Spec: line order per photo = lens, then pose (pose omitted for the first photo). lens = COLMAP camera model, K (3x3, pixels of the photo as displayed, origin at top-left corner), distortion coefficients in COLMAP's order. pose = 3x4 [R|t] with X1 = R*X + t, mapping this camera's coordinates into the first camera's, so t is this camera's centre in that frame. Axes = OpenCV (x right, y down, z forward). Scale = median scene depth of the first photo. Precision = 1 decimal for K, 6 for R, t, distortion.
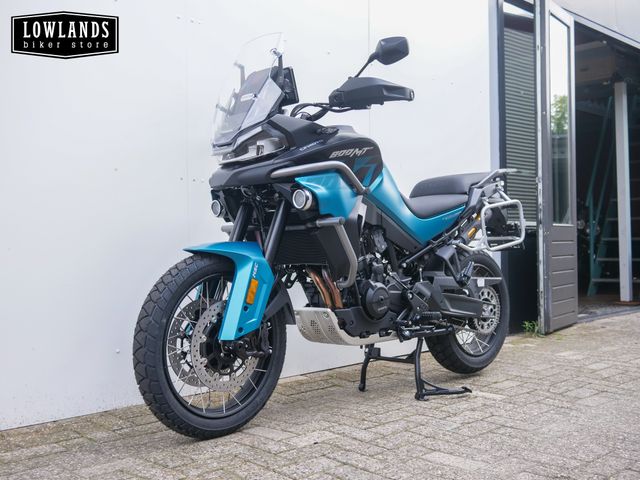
lens RADIAL K [[748.0, 0, 319.9], [0, 748.0, 243.9], [0, 0, 1]] dist [-0.005754, 0.000000]
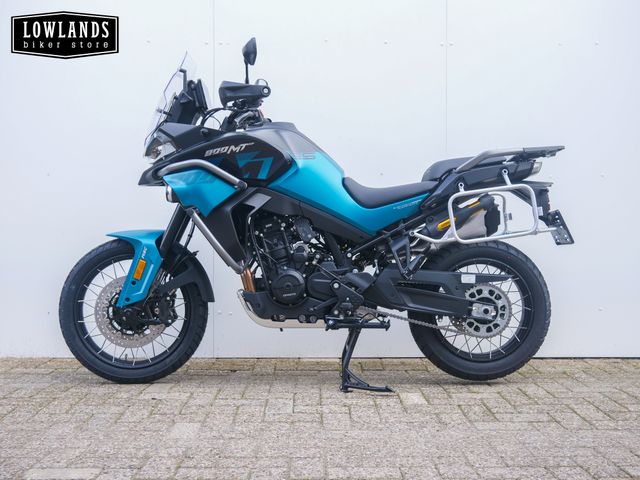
lens RADIAL K [[748.0, 0, 320.1], [0, 748.0, 236.1], [0, 0, 1]] dist [-0.005754, 0.000000]
pose [[0.697794, 0.011111, -0.716212, 0.852136], [-0.013153, 0.999910, 0.002697, 0.000946], [0.716178, 0.007538, 0.697877, 0.295234]]
